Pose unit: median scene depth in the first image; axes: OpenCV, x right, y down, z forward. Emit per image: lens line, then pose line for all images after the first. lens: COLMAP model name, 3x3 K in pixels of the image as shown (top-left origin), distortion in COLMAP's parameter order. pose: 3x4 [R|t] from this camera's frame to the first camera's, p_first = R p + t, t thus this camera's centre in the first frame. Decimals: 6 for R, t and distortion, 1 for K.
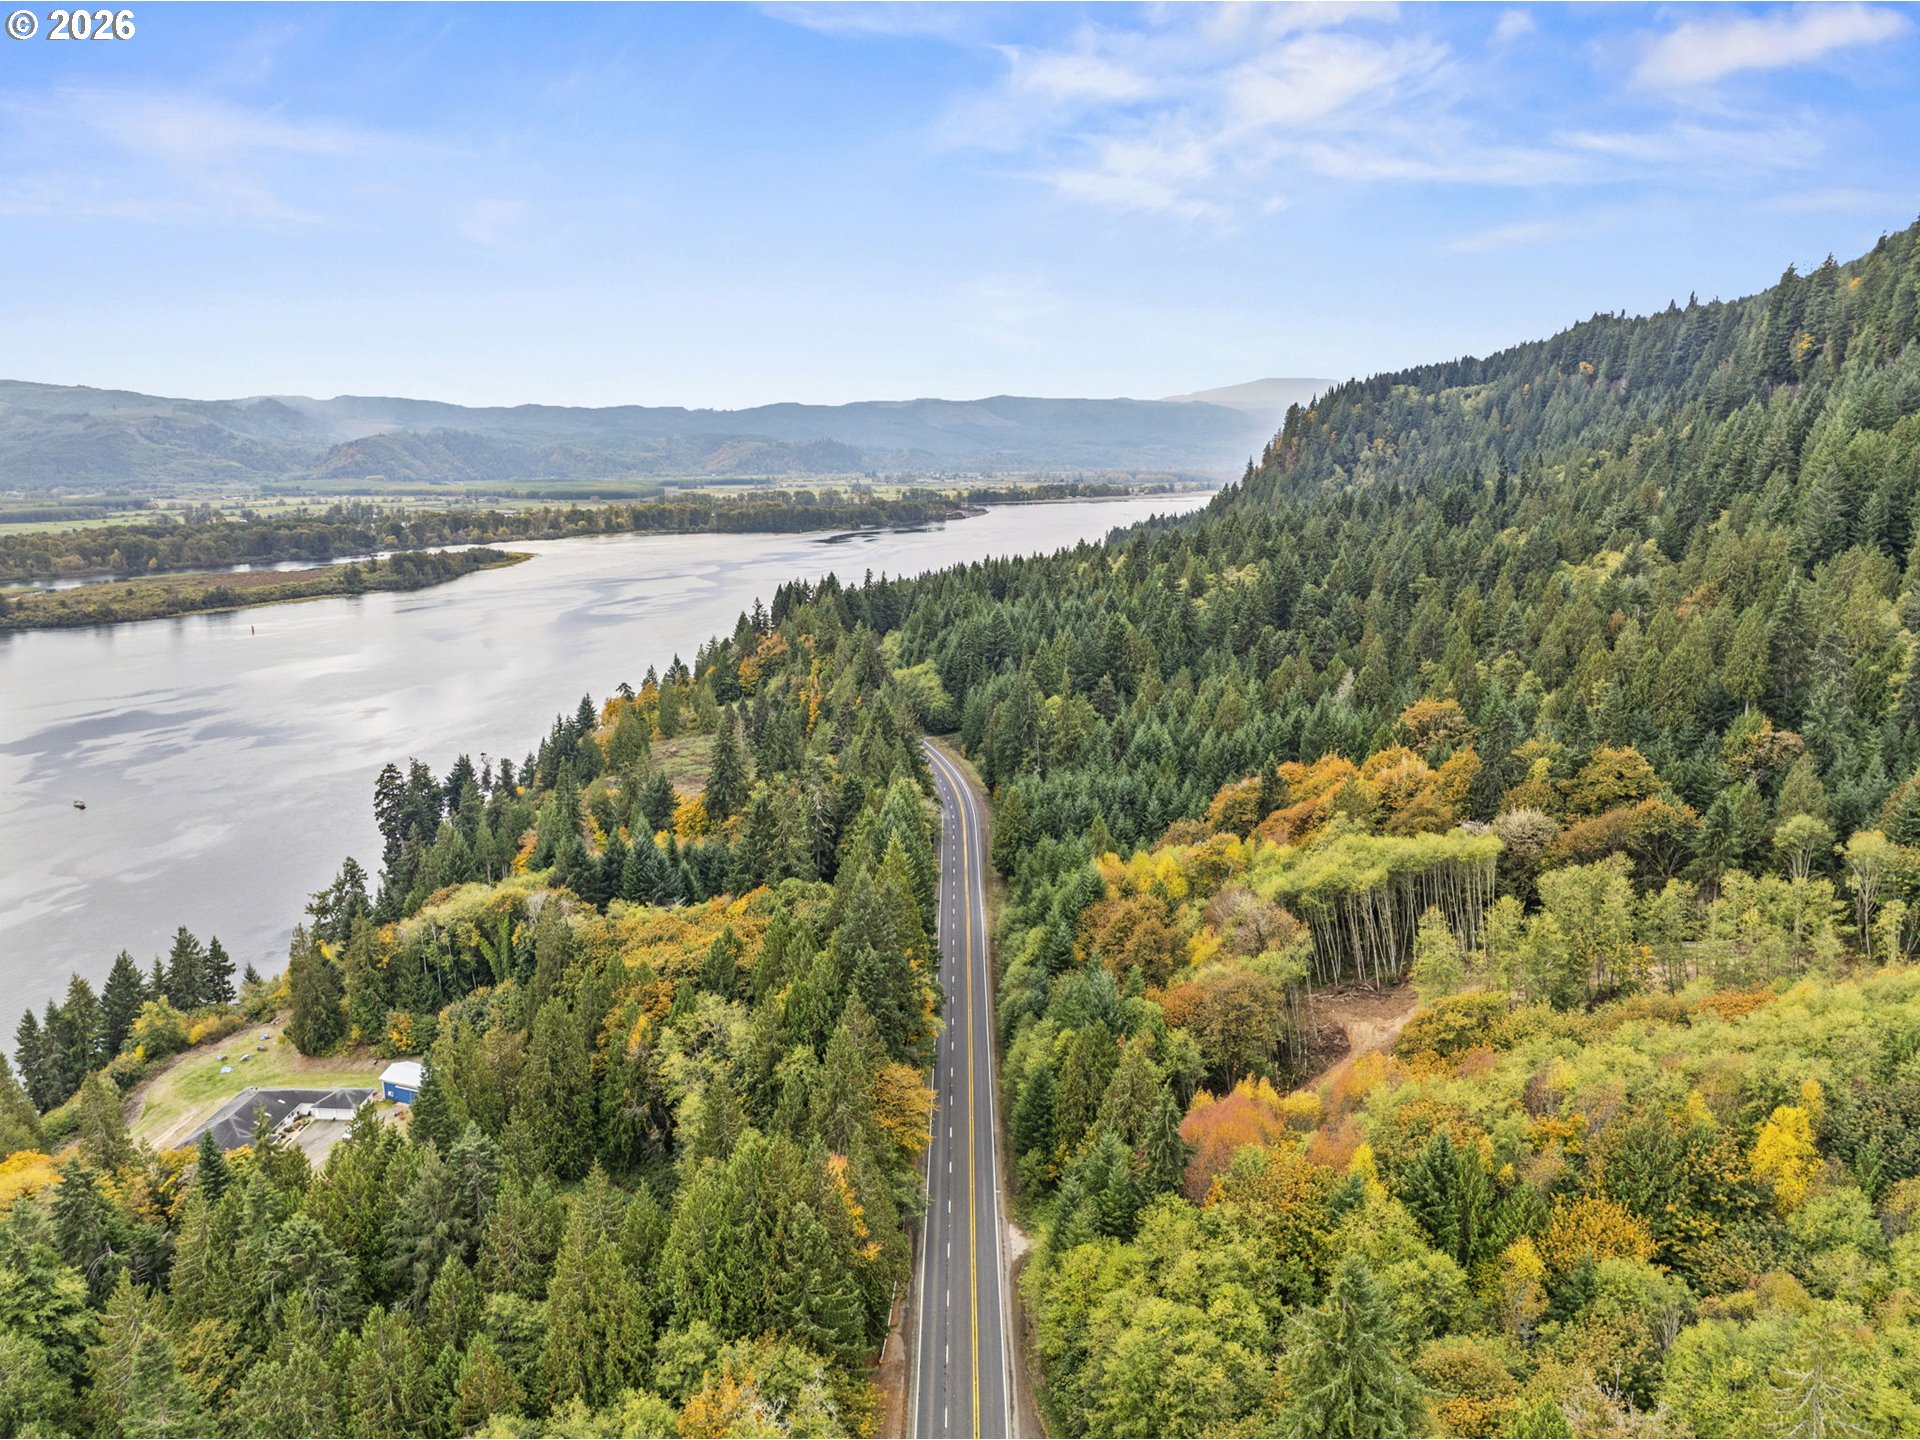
lens RADIAL K [[1379.2, 0, 960.3], [0, 1379.2, 721.2], [0, 0, 1]] dist [-0.047988, 0.004941]
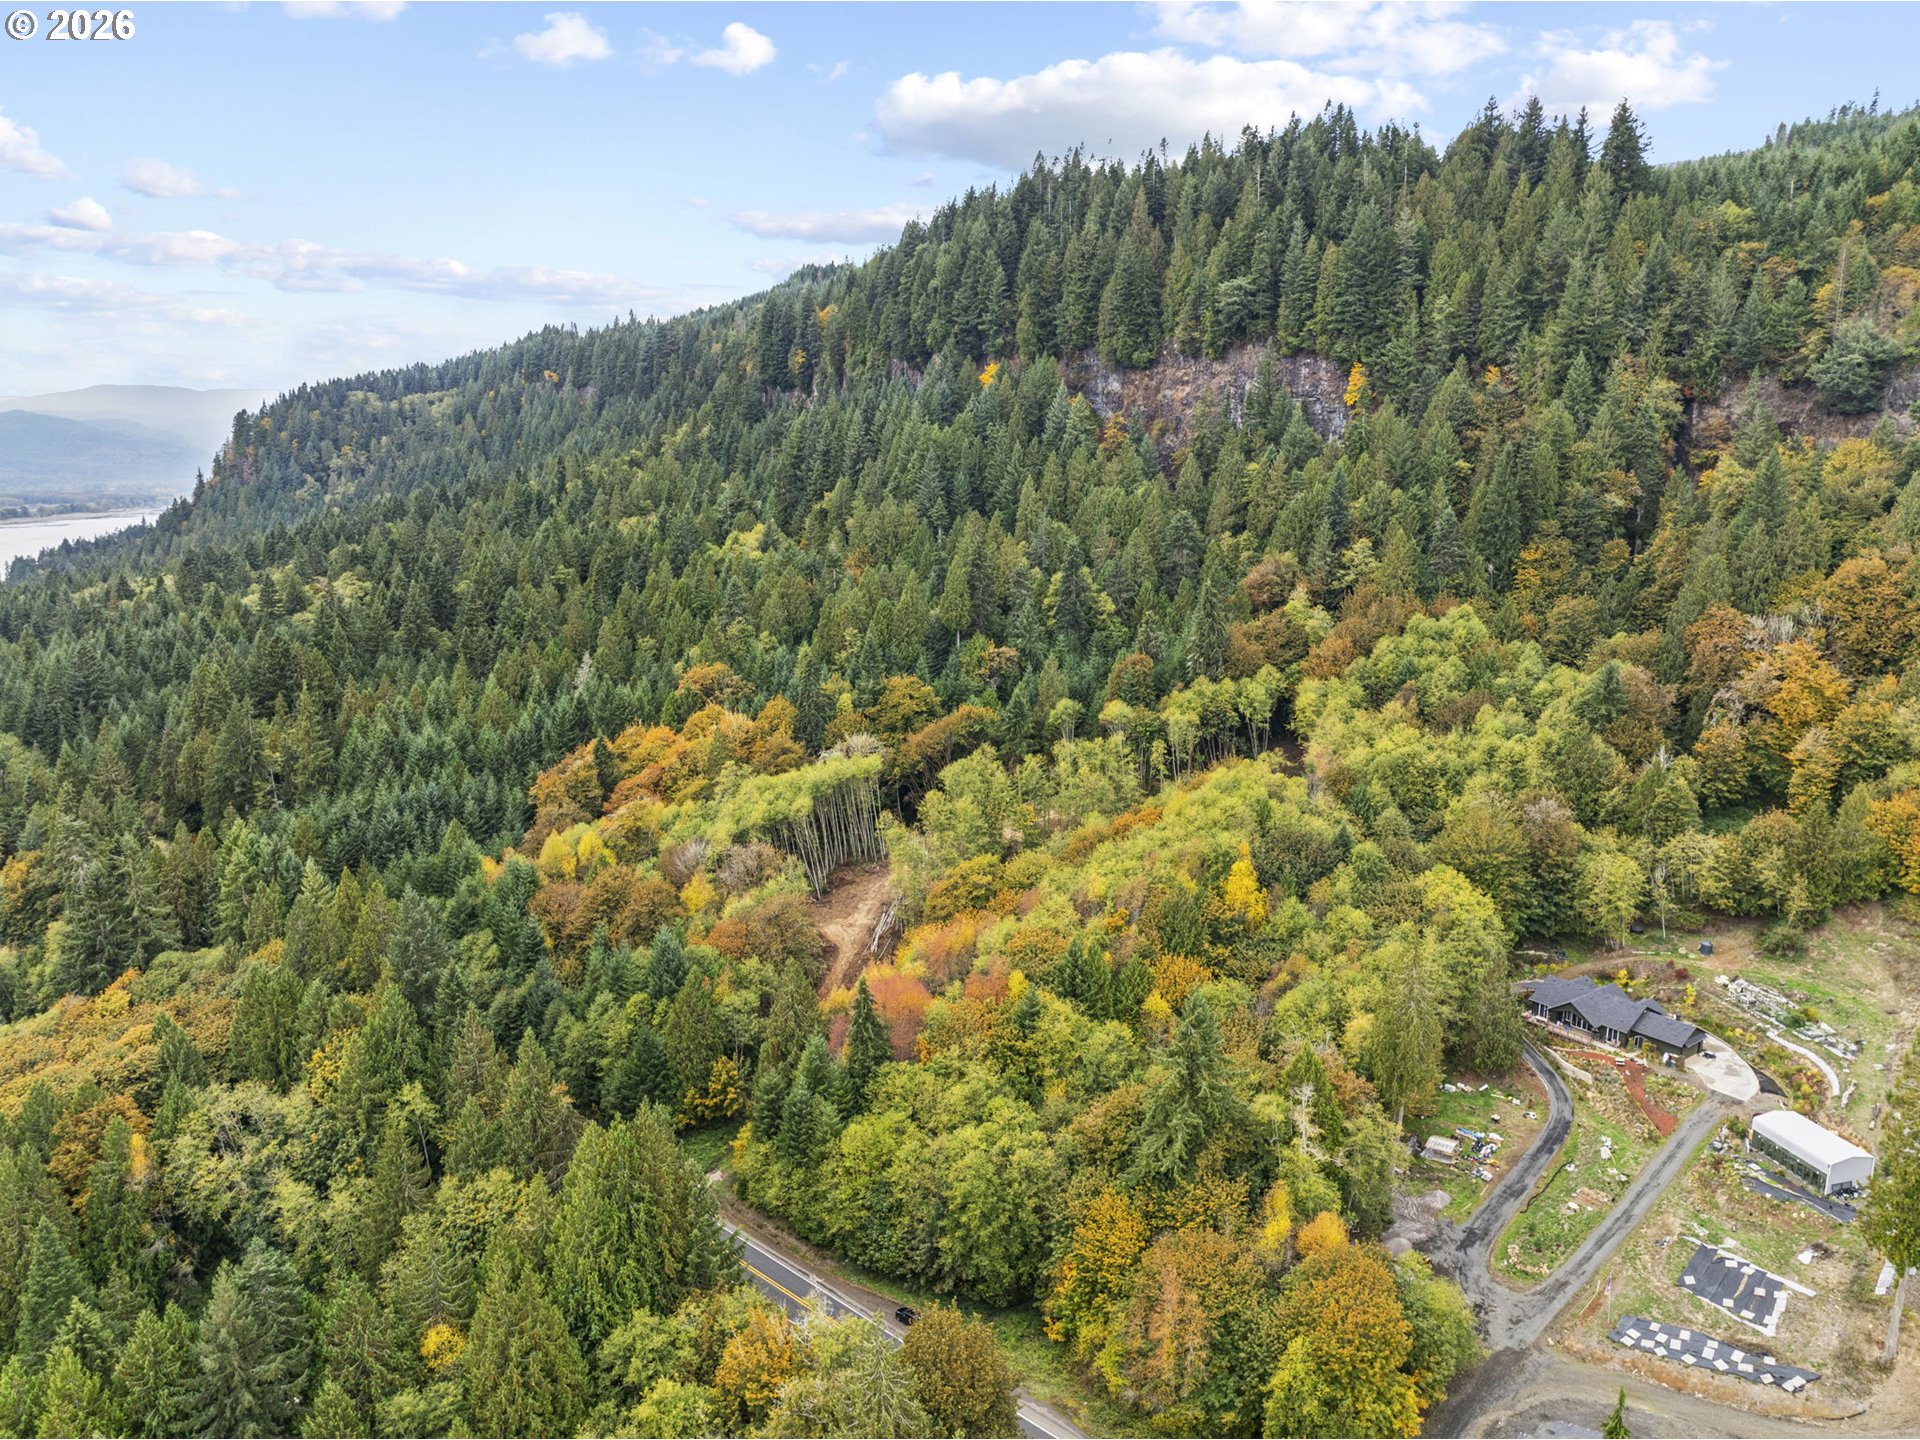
lens RADIAL K [[1379.2, 0, 960.4], [0, 1379.2, 720.2], [0, 0, 1]] dist [-0.047988, 0.004941]
pose [[0.703862, -0.141877, 0.696024, -0.101775], [0.147406, 0.987694, 0.052264, 0.000381], [-0.694874, 0.065812, 0.716113, 0.016224]]
